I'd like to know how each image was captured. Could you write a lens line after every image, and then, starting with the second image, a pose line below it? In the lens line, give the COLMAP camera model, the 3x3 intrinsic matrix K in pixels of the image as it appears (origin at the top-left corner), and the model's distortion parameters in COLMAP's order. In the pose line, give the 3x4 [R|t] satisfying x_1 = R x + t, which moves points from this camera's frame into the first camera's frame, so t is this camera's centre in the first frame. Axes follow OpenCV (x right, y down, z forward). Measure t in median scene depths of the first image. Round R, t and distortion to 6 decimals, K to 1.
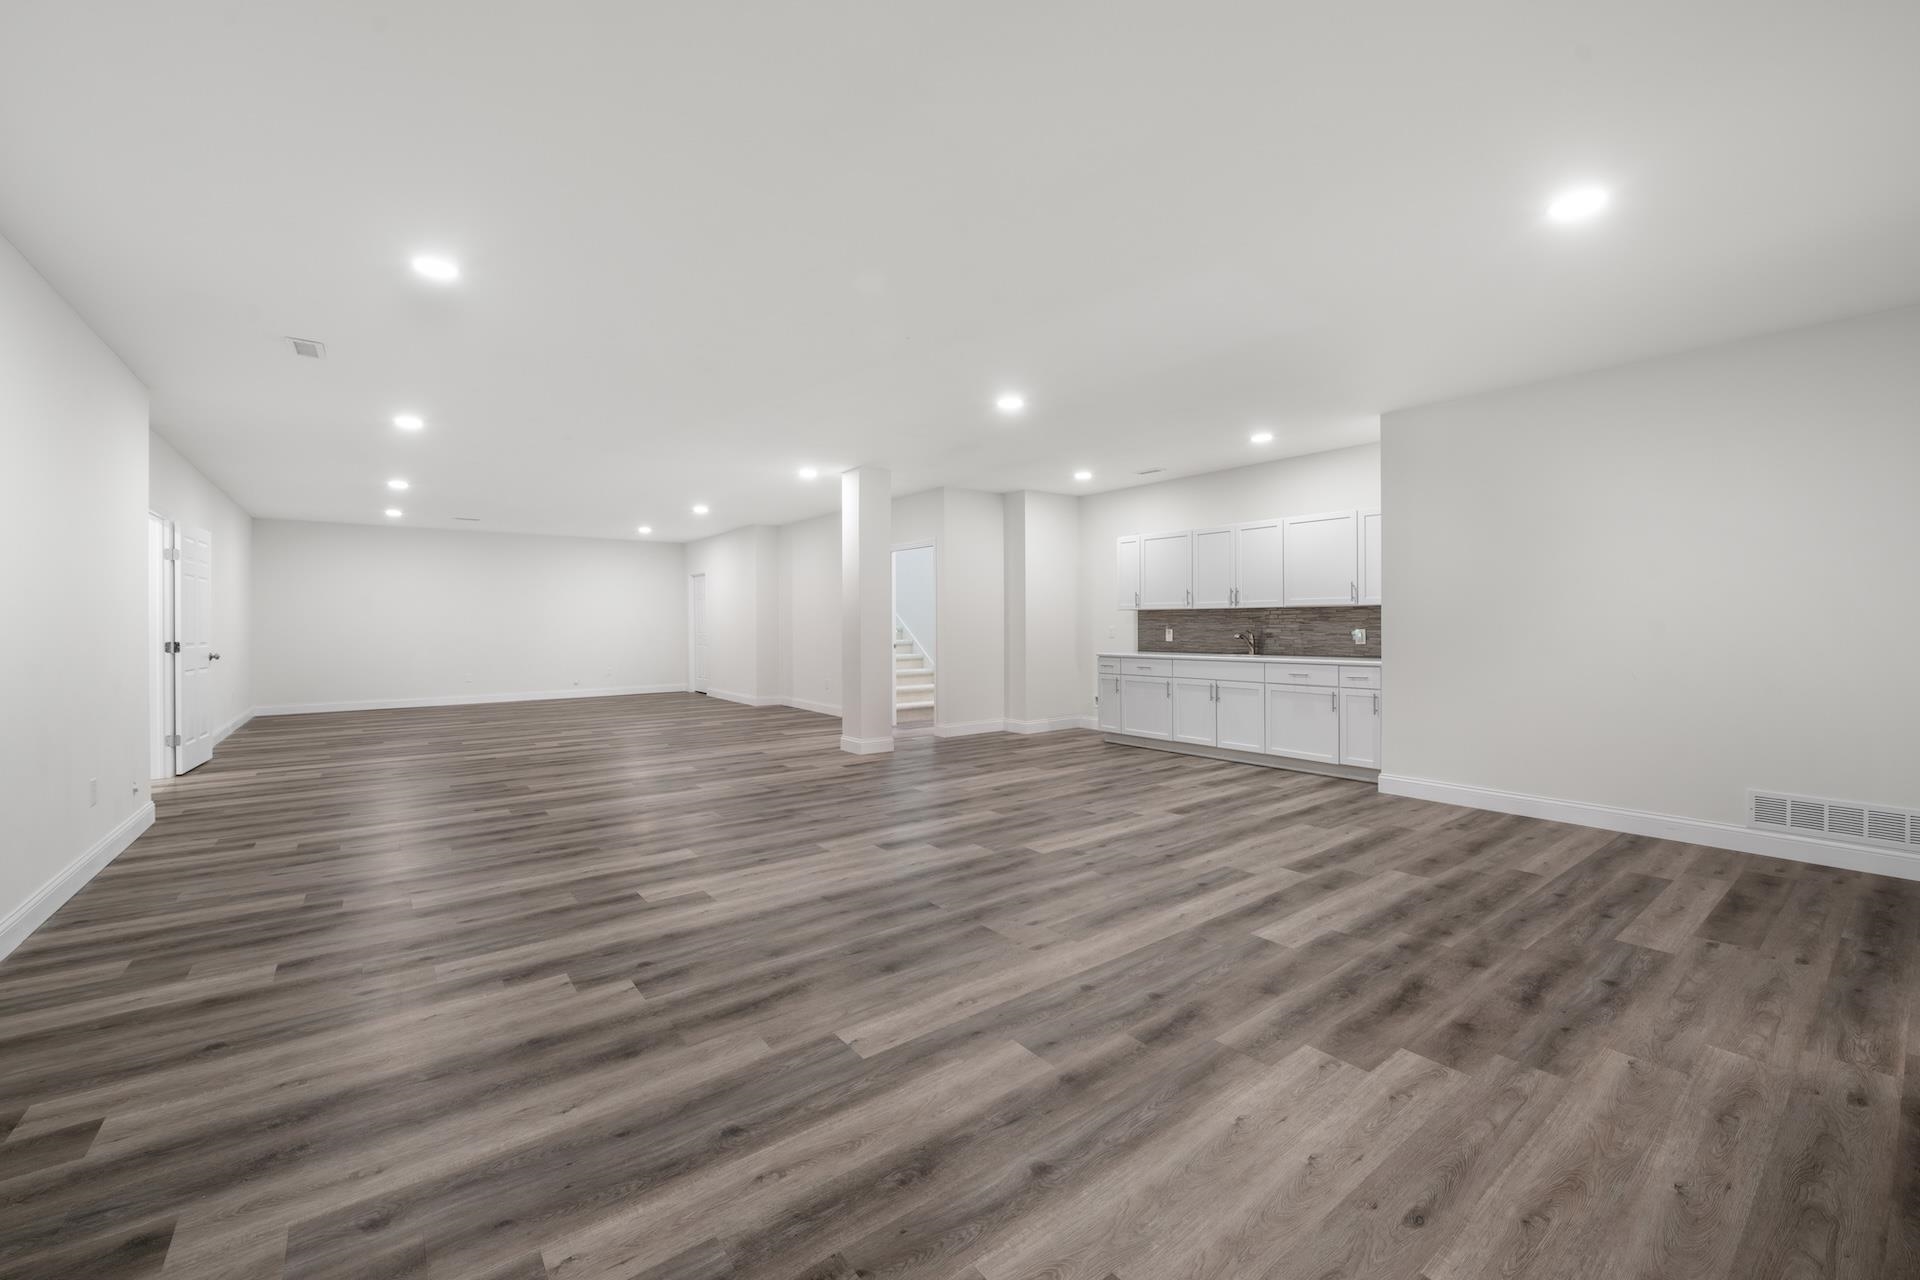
lens RADIAL K [[775.0, 0, 959.9], [0, 775.0, 630.2], [0, 0, 1]] dist [-0.011196, -0.000003]
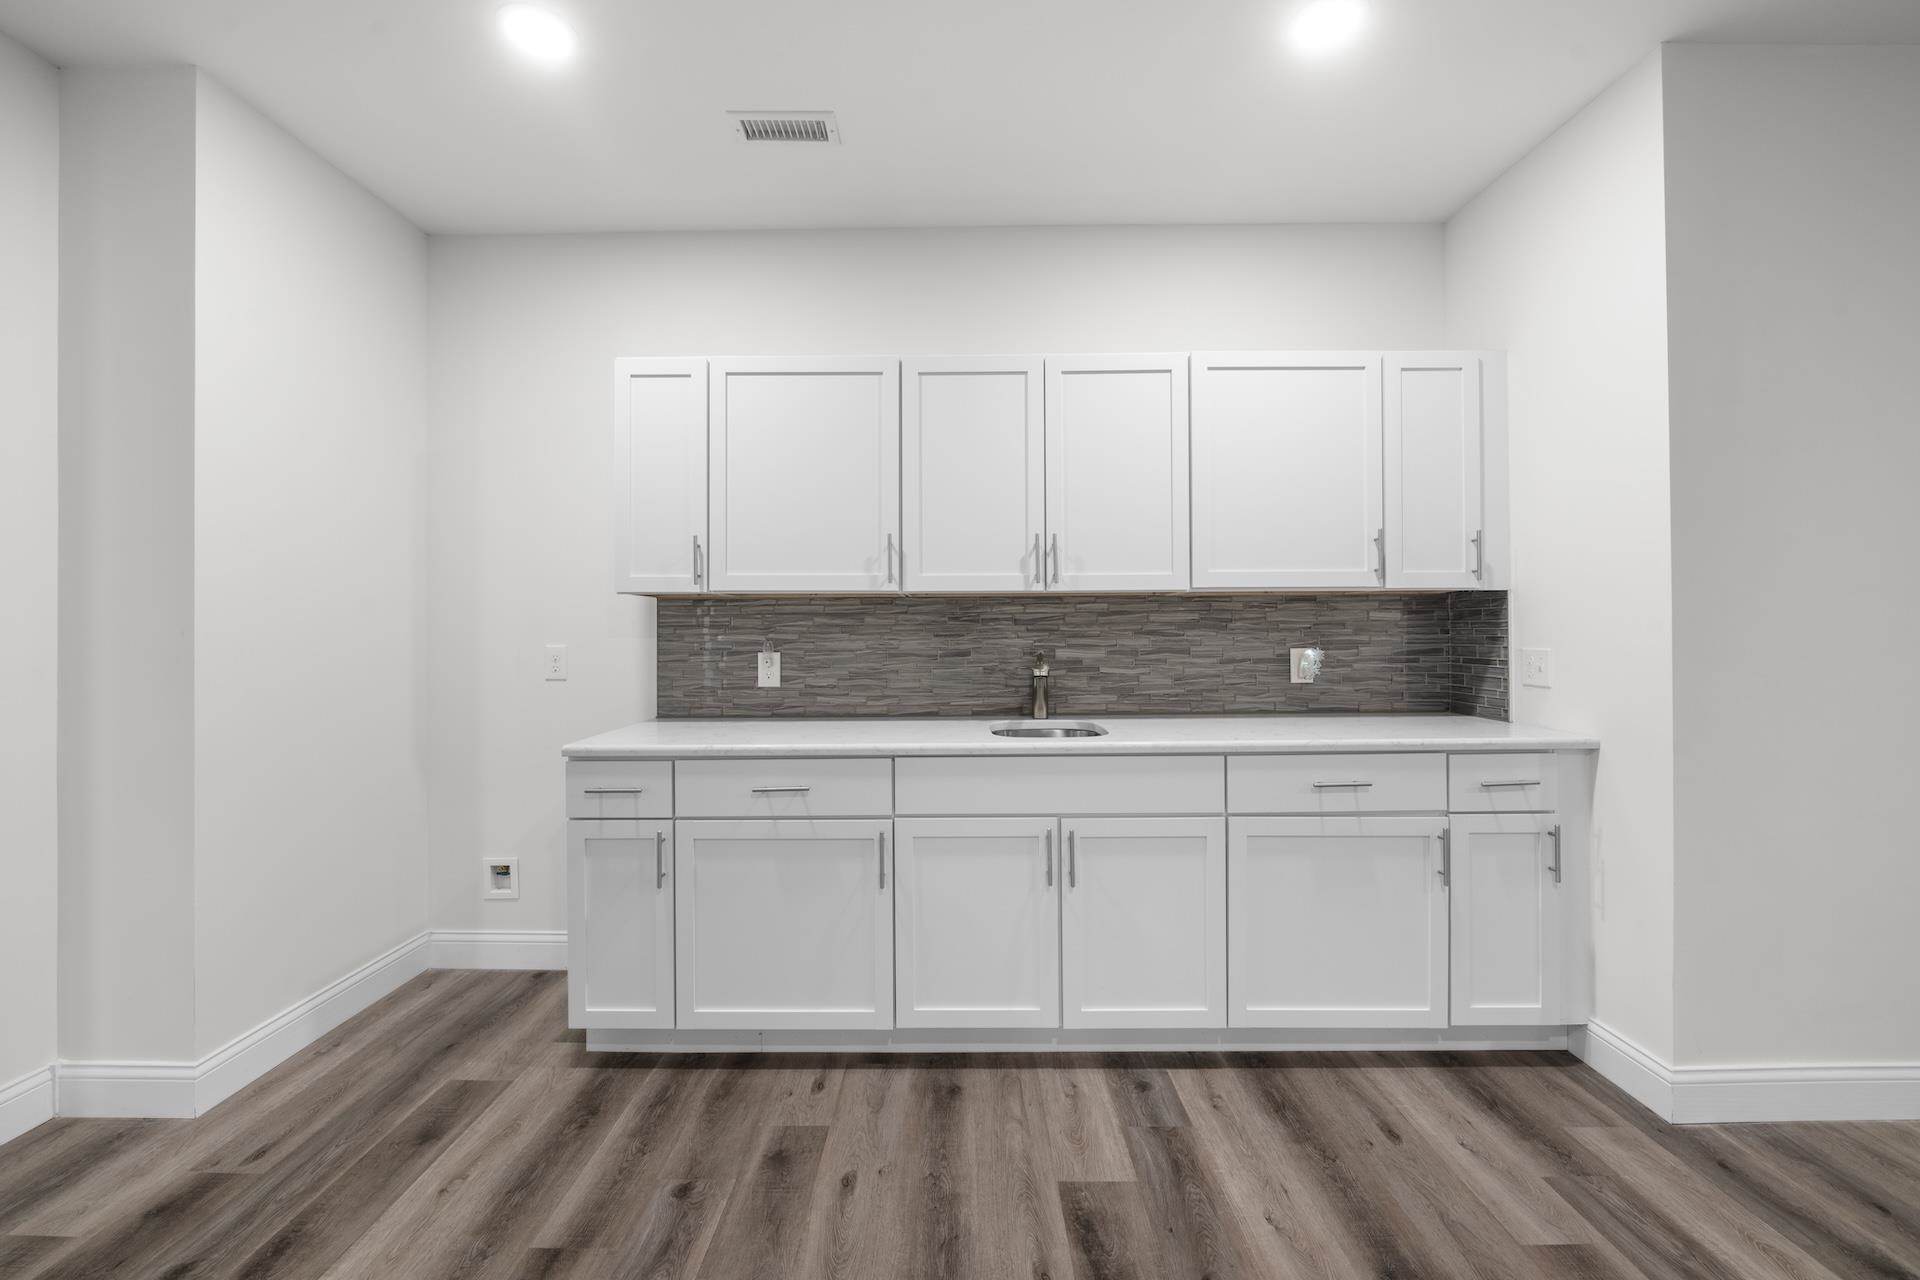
lens RADIAL K [[775.0, 0, 955.2], [0, 775.0, 632.3], [0, 0, 1]] dist [-0.011196, -0.000003]
pose [[0.619298, -0.001208, 0.785155, 0.054530], [0.009149, 0.999942, -0.005679, -0.008596], [-0.785103, 0.010700, 0.619273, 0.794602]]
